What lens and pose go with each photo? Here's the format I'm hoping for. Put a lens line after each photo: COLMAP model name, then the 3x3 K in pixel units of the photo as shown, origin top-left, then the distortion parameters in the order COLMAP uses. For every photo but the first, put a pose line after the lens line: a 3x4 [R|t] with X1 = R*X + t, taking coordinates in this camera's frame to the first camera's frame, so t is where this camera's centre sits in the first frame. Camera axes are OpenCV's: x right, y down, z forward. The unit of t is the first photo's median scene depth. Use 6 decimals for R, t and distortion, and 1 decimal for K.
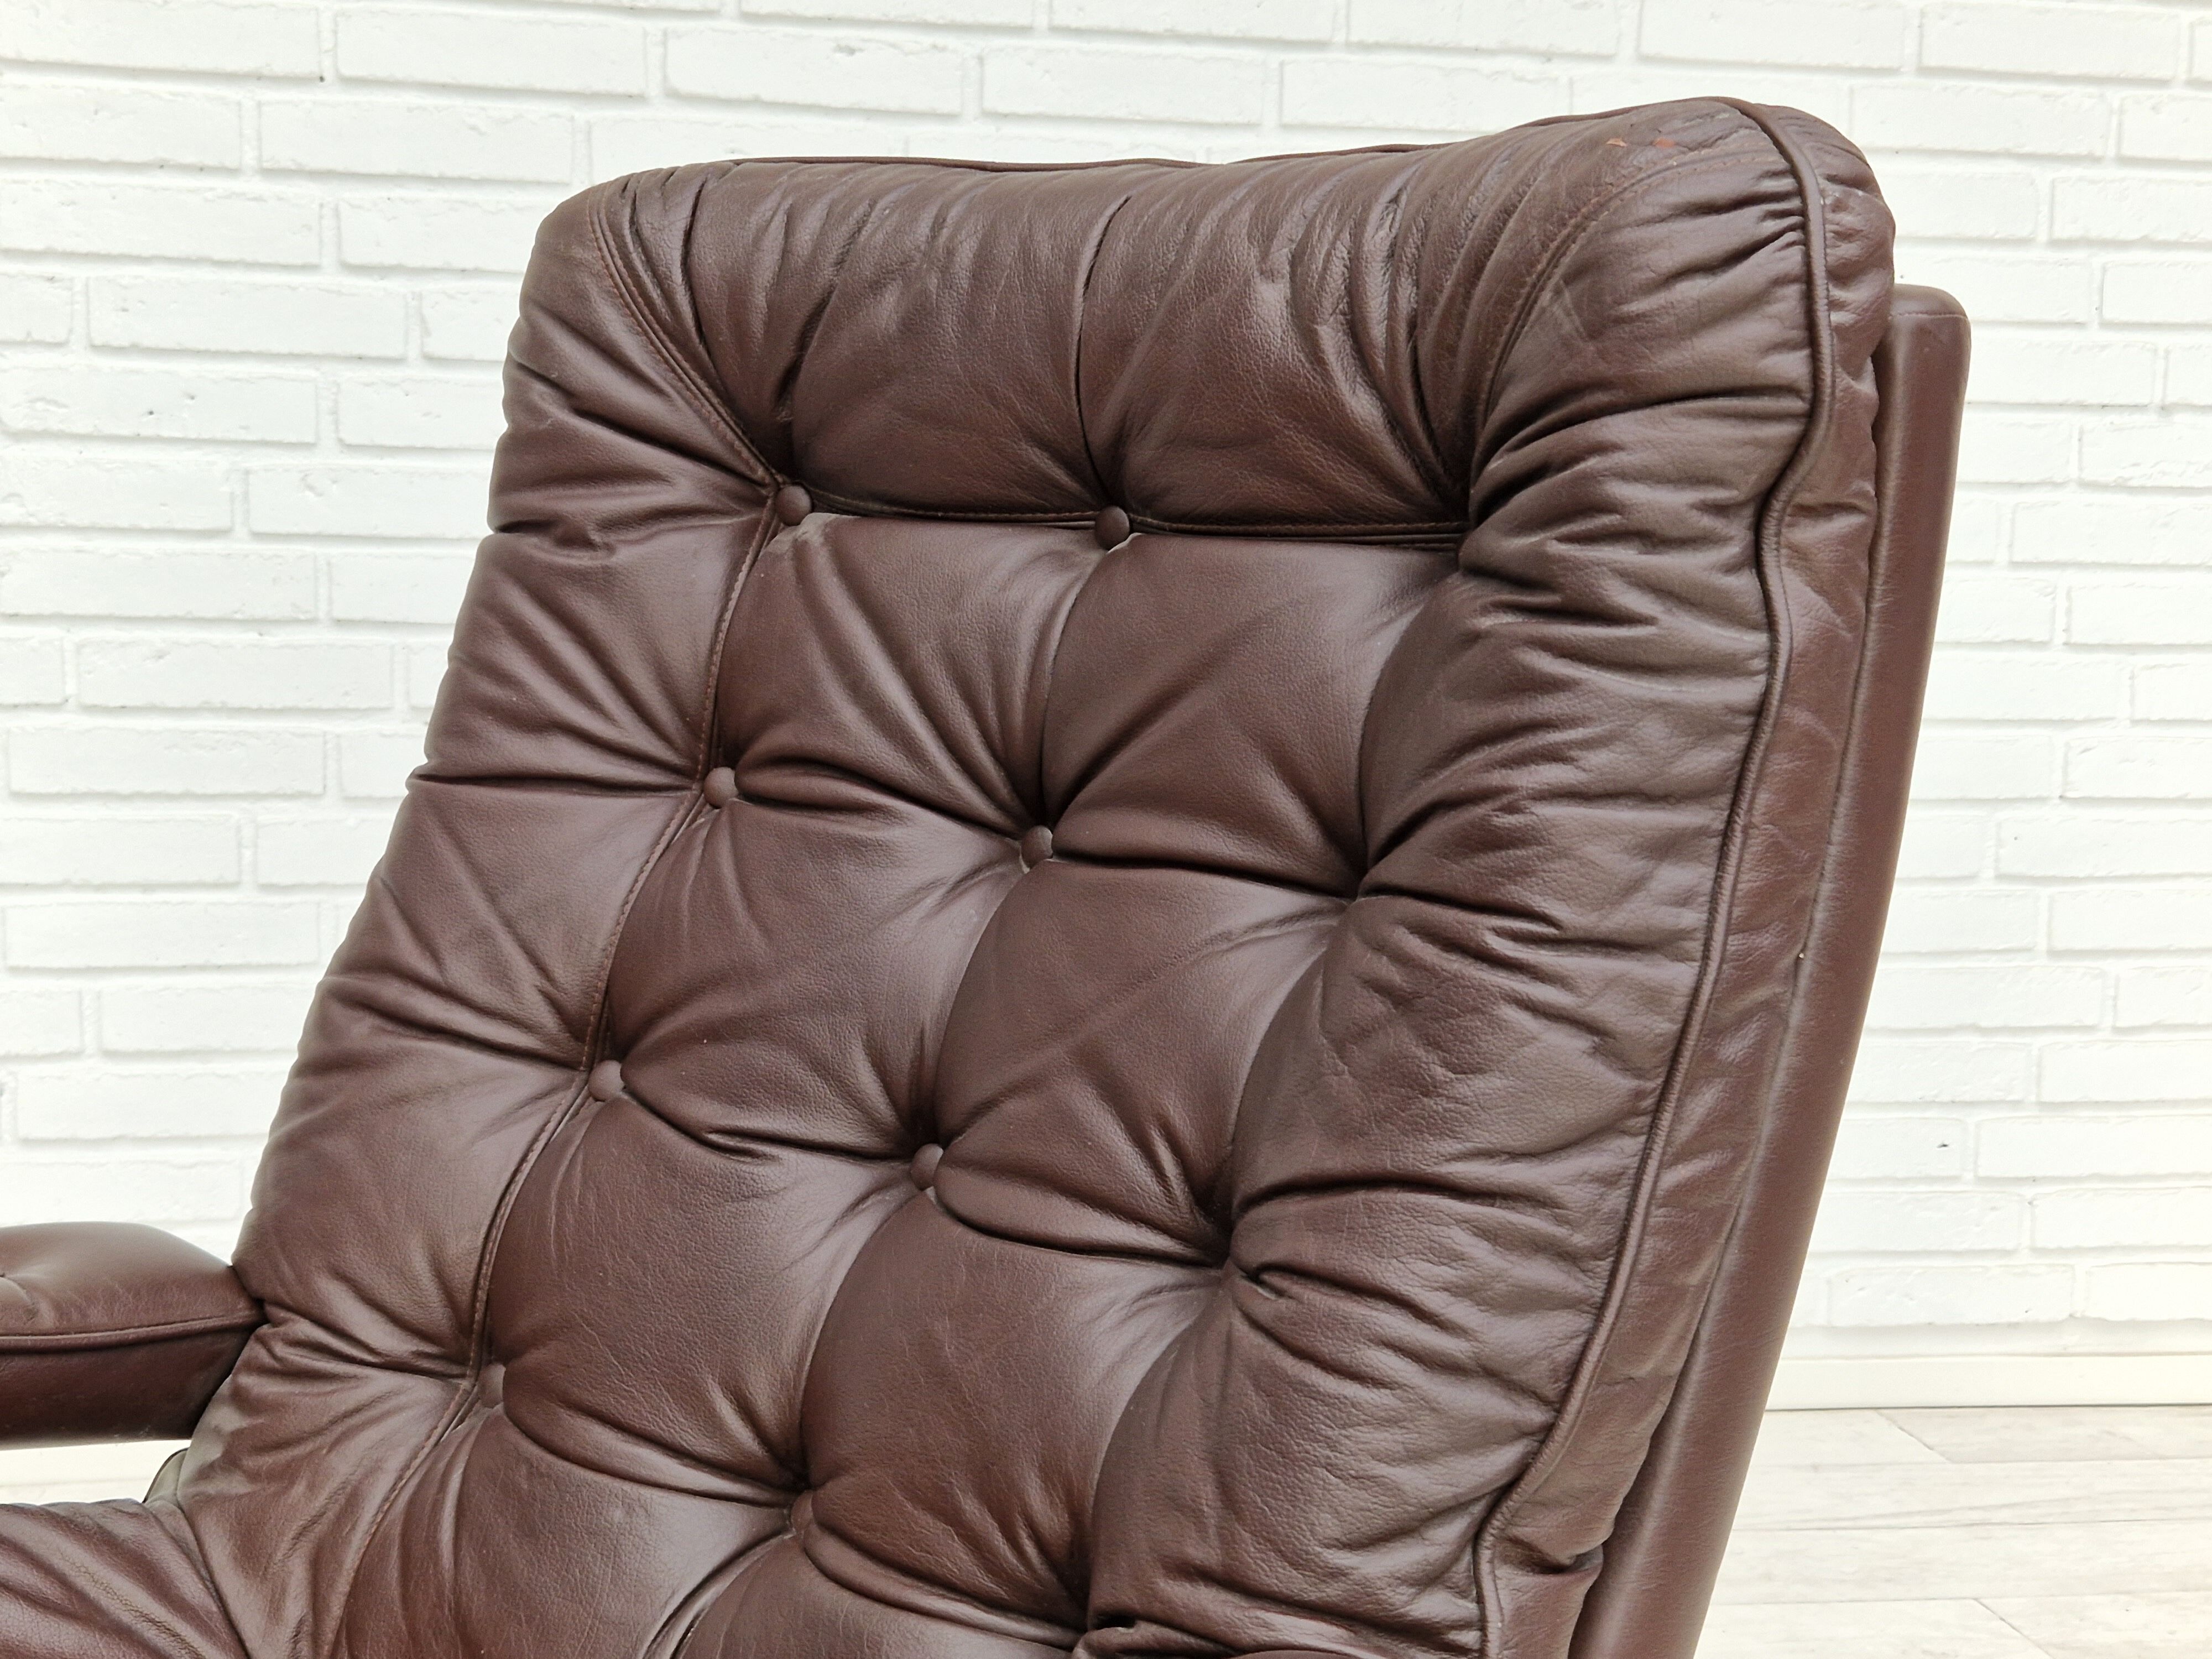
lens RADIAL K [[2861.6, 0, 1080.7], [0, 2861.6, 864.1], [0, 0, 1]] dist [0.053962, 0.048914]
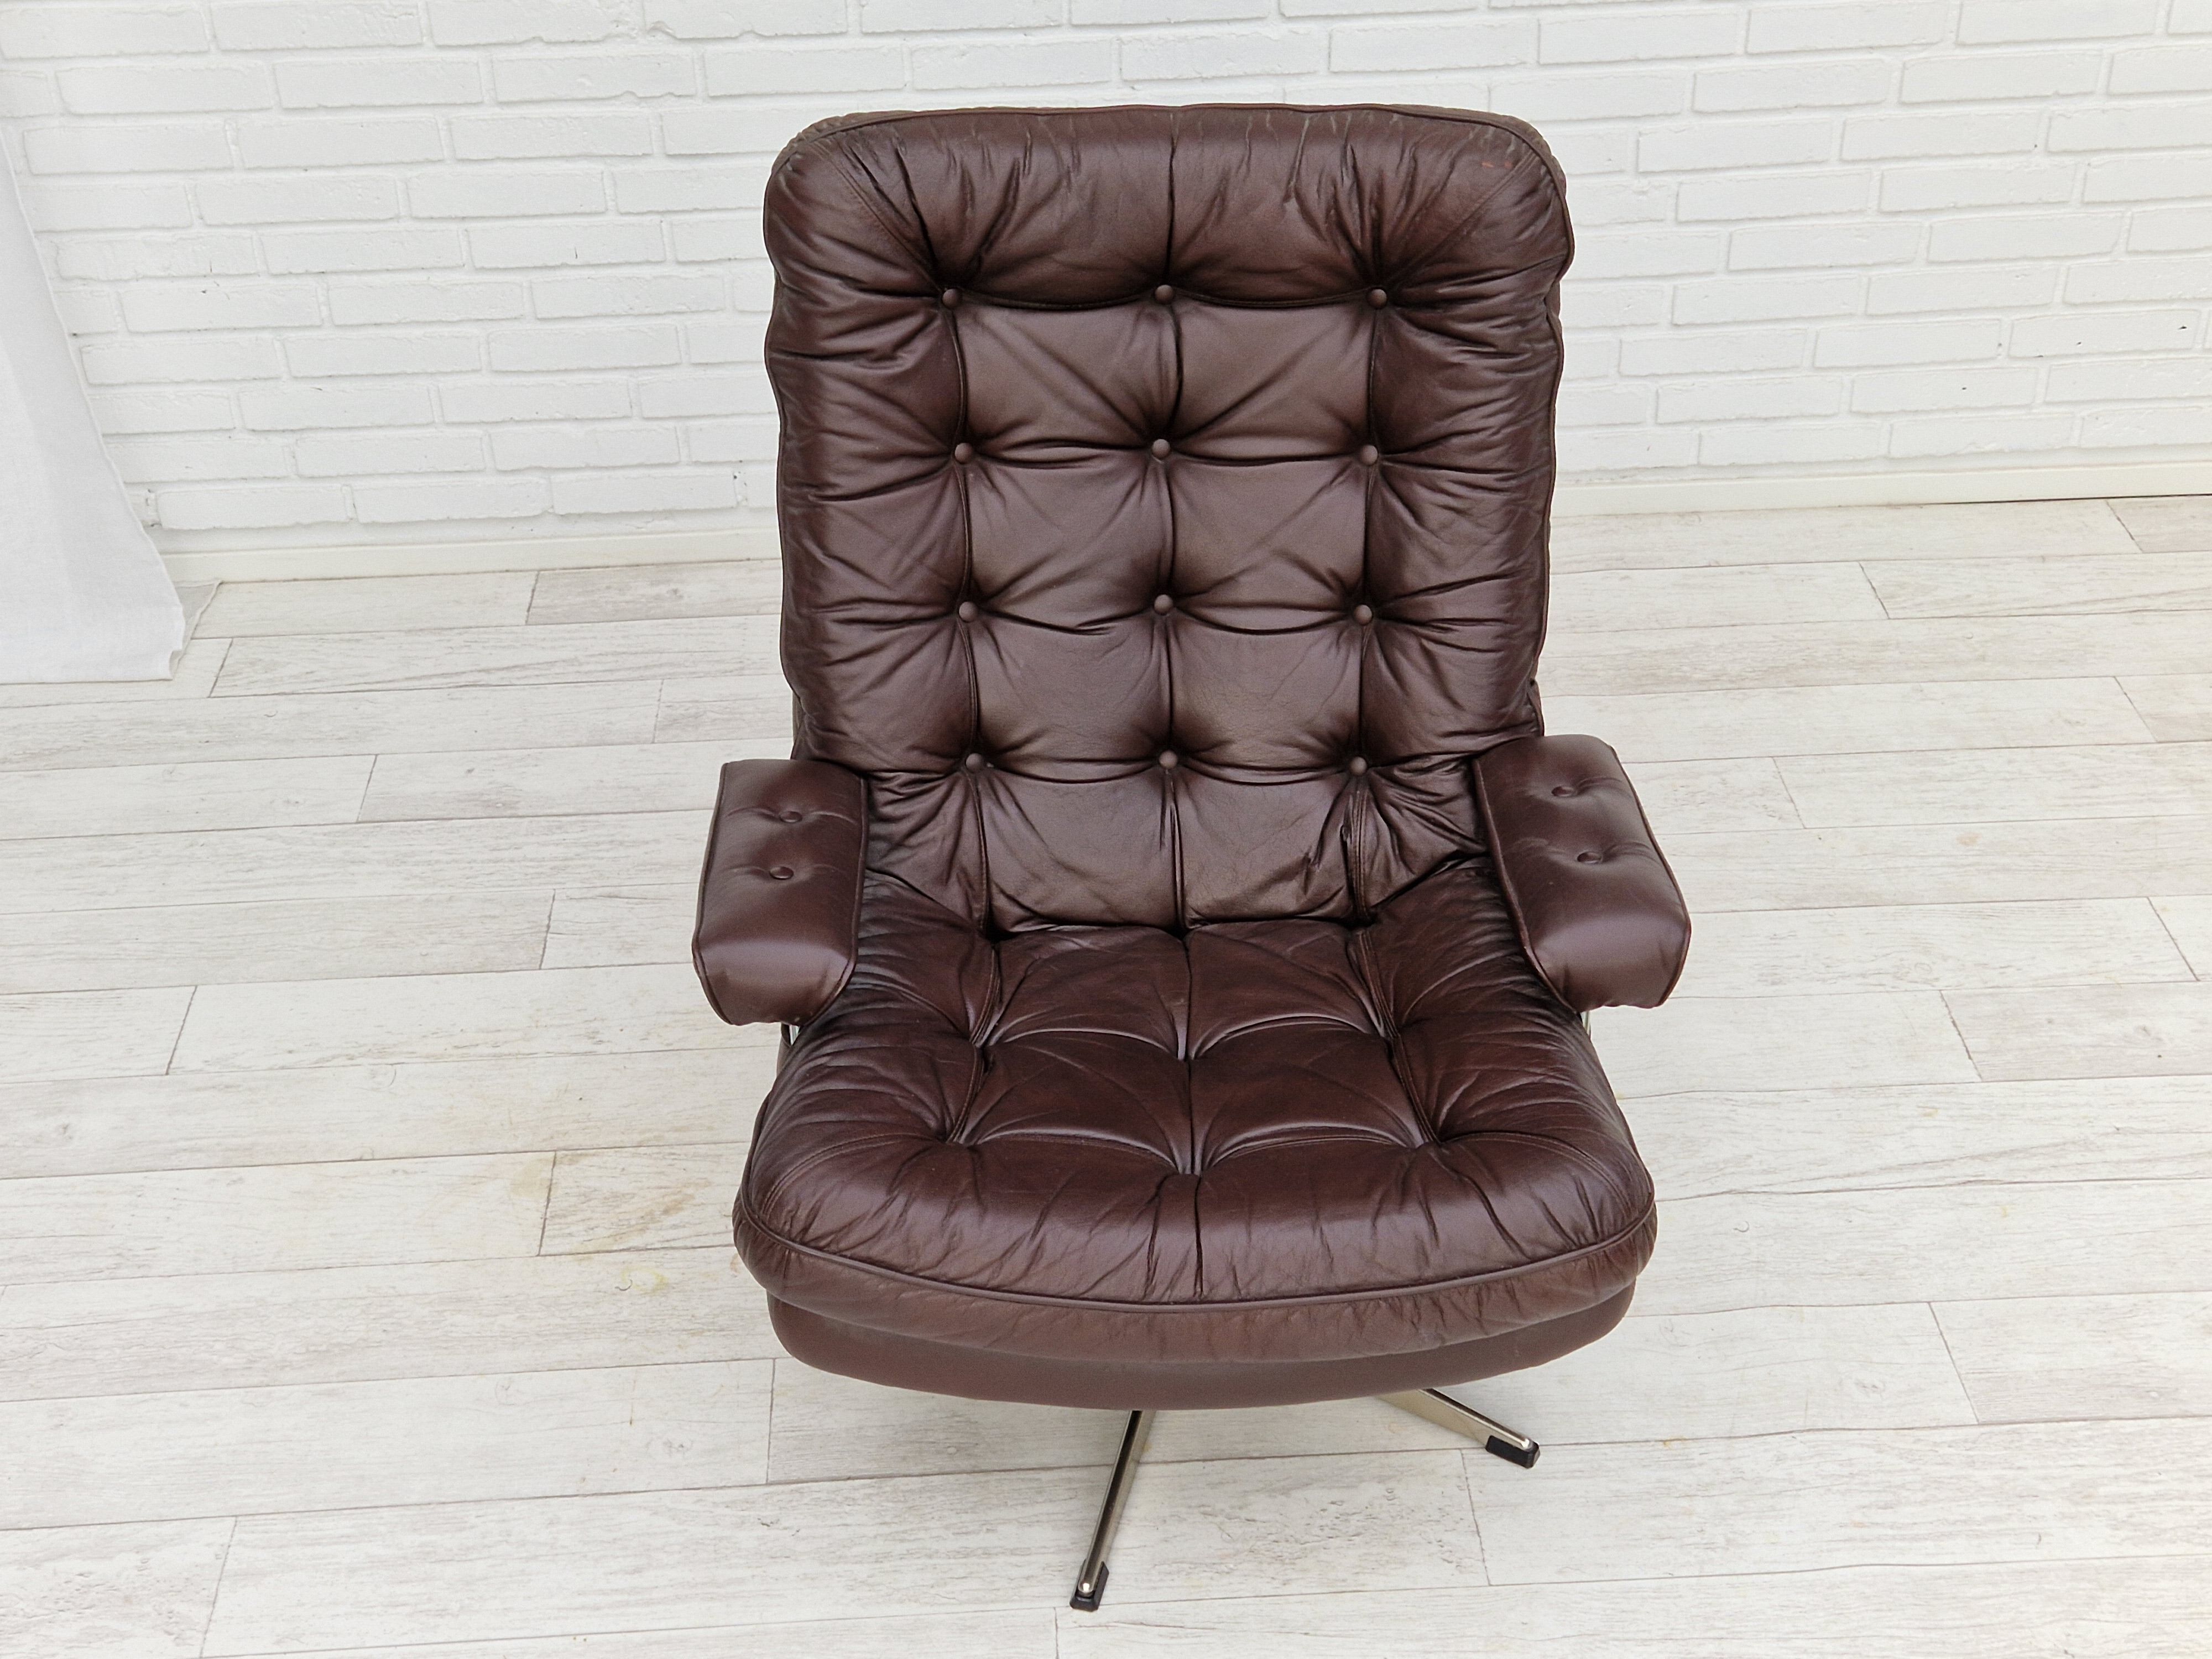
lens RADIAL K [[2838.4, 0, 1098.5], [0, 2838.4, 836.8], [0, 0, 1]] dist [0.103552, -0.098322]
pose [[0.989412, 0.044760, -0.138061, -0.022302], [0.024297, 0.886746, 0.461619, -0.390593], [0.143087, -0.460085, 0.876269, -0.485326]]
